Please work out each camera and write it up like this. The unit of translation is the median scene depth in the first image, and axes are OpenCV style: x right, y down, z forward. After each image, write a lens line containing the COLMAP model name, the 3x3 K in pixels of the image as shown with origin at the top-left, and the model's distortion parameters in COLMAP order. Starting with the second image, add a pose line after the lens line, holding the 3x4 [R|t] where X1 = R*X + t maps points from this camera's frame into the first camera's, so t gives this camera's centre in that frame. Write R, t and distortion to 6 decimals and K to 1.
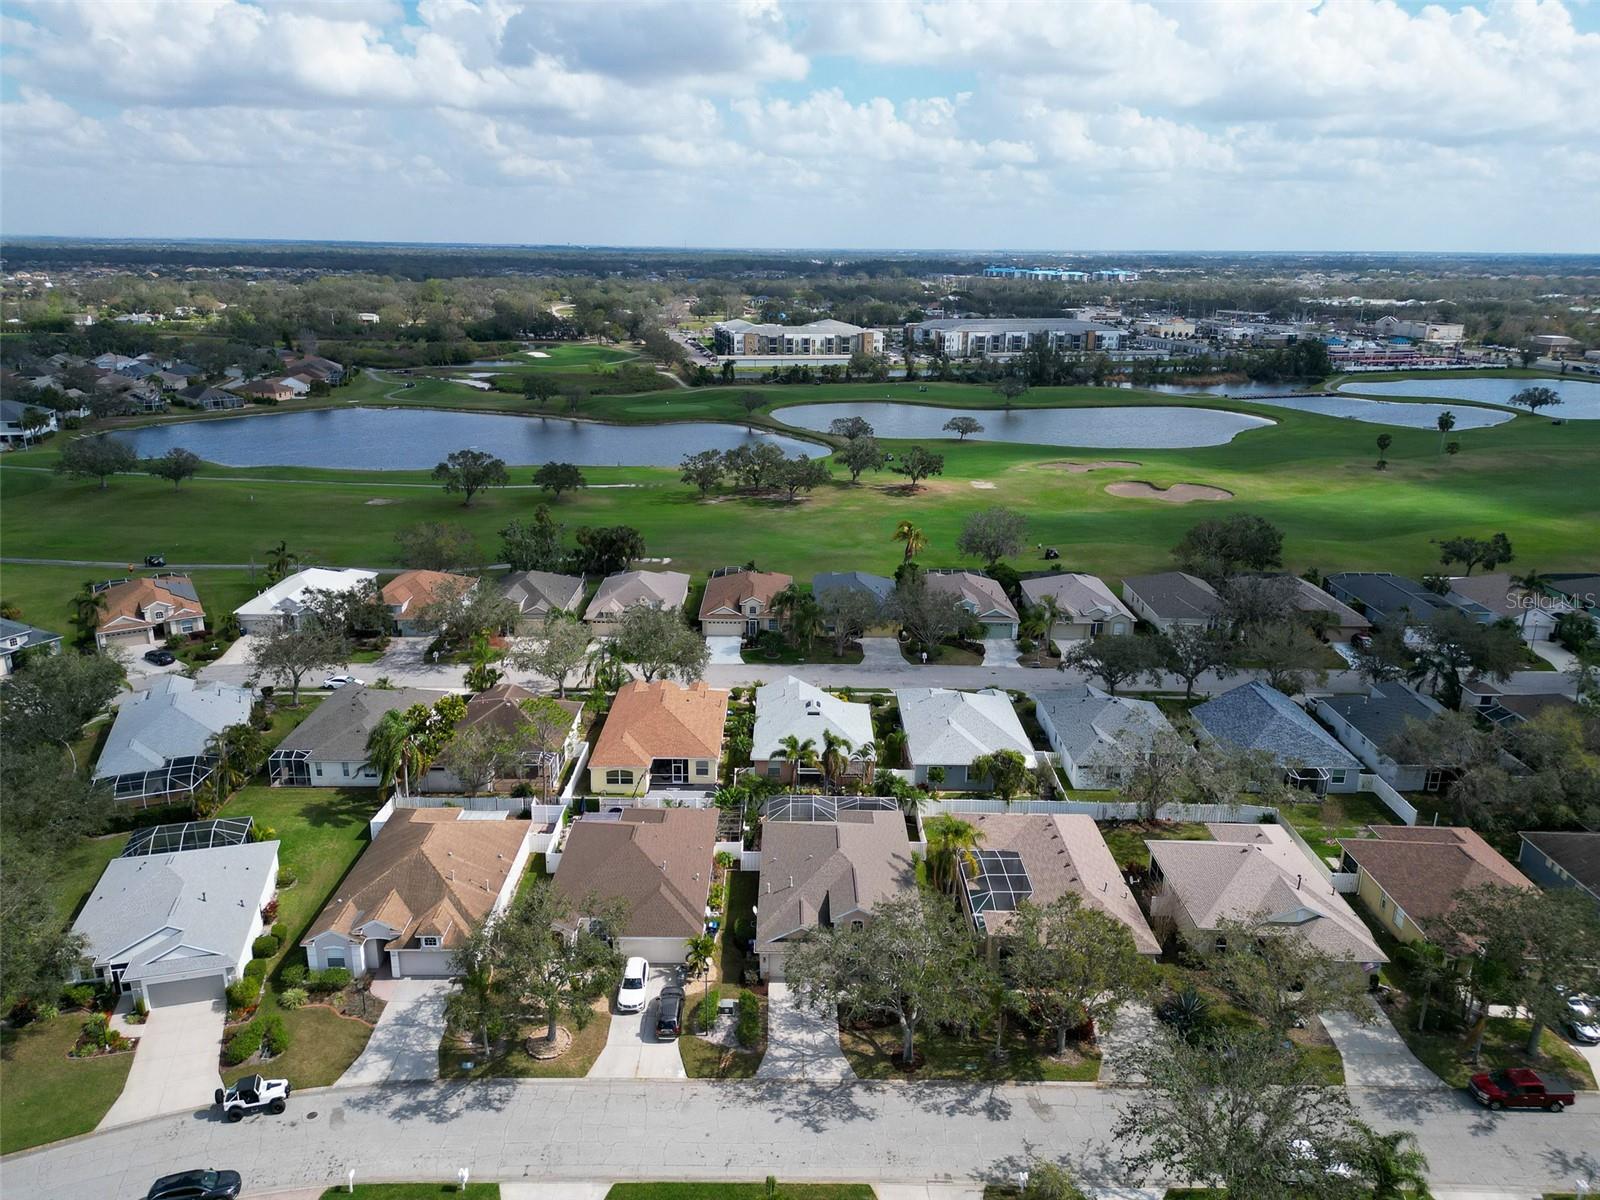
lens RADIAL K [[1118.7, 0, 796.1], [0, 1118.7, 594.3], [0, 0, 1]] dist [0.101213, -0.134484]
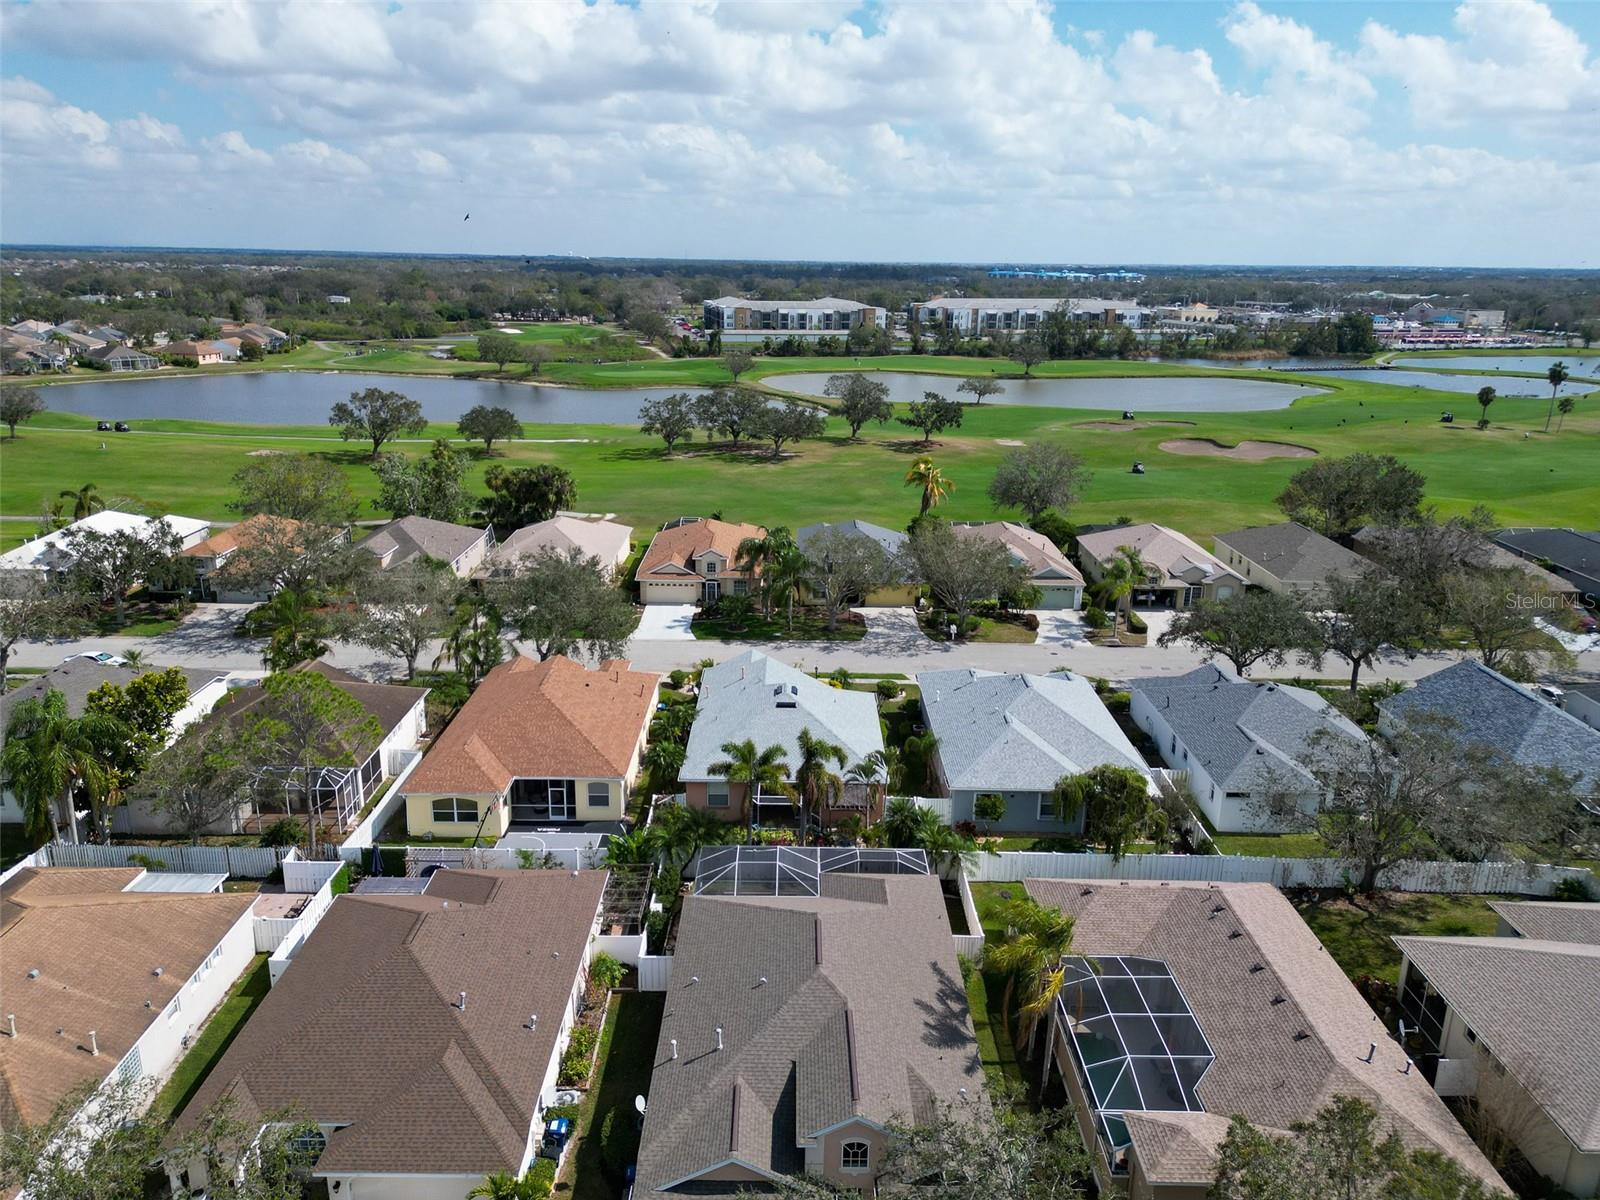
lens RADIAL K [[1116.8, 0, 800.0], [0, 1116.8, 600.0], [0, 0, 1]] dist [0.108024, -0.126991]
pose [[0.999984, 0.004130, 0.003852, 0.016578], [-0.004111, 0.999980, -0.004904, 0.041232], [-0.003872, 0.004888, 0.999981, 0.307940]]
